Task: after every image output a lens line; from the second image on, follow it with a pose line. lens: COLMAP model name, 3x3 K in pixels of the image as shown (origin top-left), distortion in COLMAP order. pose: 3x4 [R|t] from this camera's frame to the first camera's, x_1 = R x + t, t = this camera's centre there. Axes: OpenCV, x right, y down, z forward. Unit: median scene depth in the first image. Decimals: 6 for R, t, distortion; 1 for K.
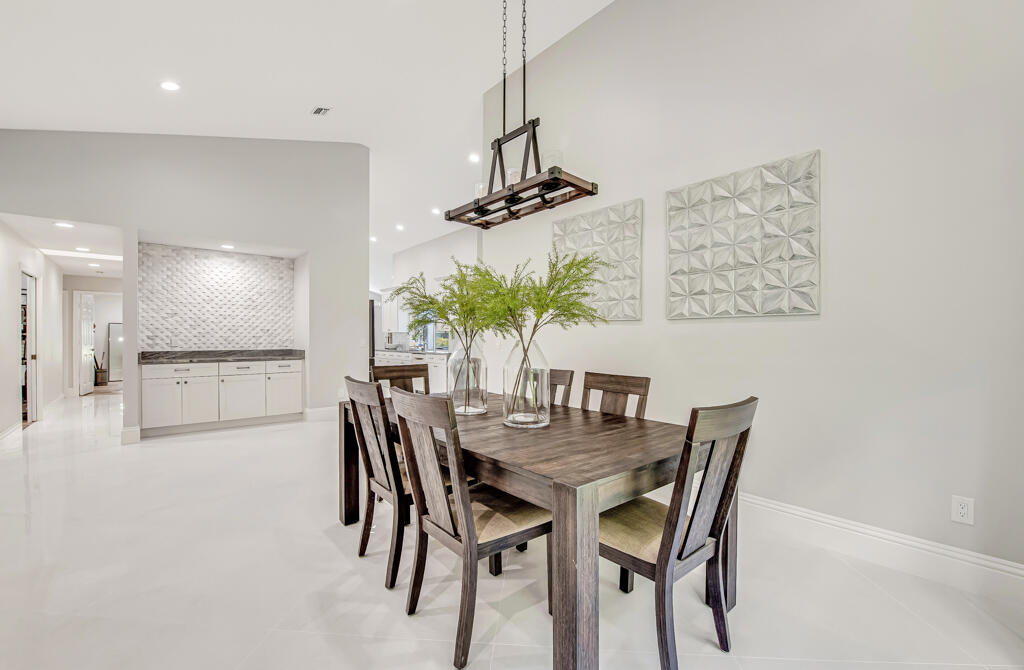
lens RADIAL K [[439.5, 0, 504.1], [0, 439.5, 341.0], [0, 0, 1]] dist [-0.002633, -0.001284]
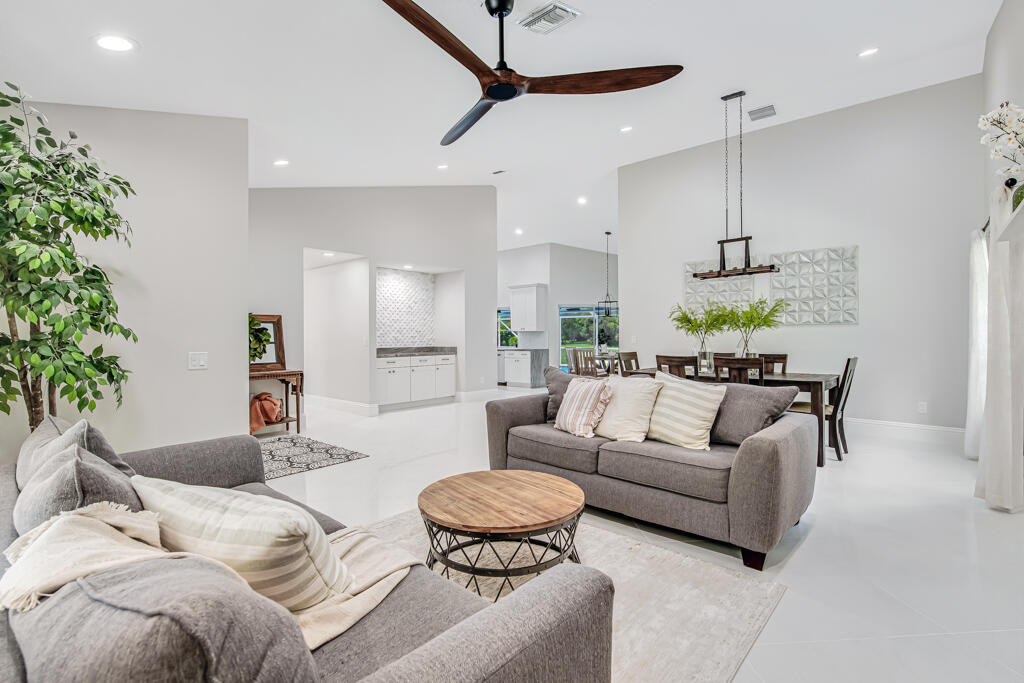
lens RADIAL K [[488.9, 0, 510.7], [0, 488.9, 338.1], [0, 0, 1]] dist [0.018764, -0.000018]
pose [[0.988485, -0.007153, 0.151150, -1.122968], [0.007885, 0.999960, -0.004249, 0.005294], [-0.151113, 0.005392, 0.988502, -0.948075]]
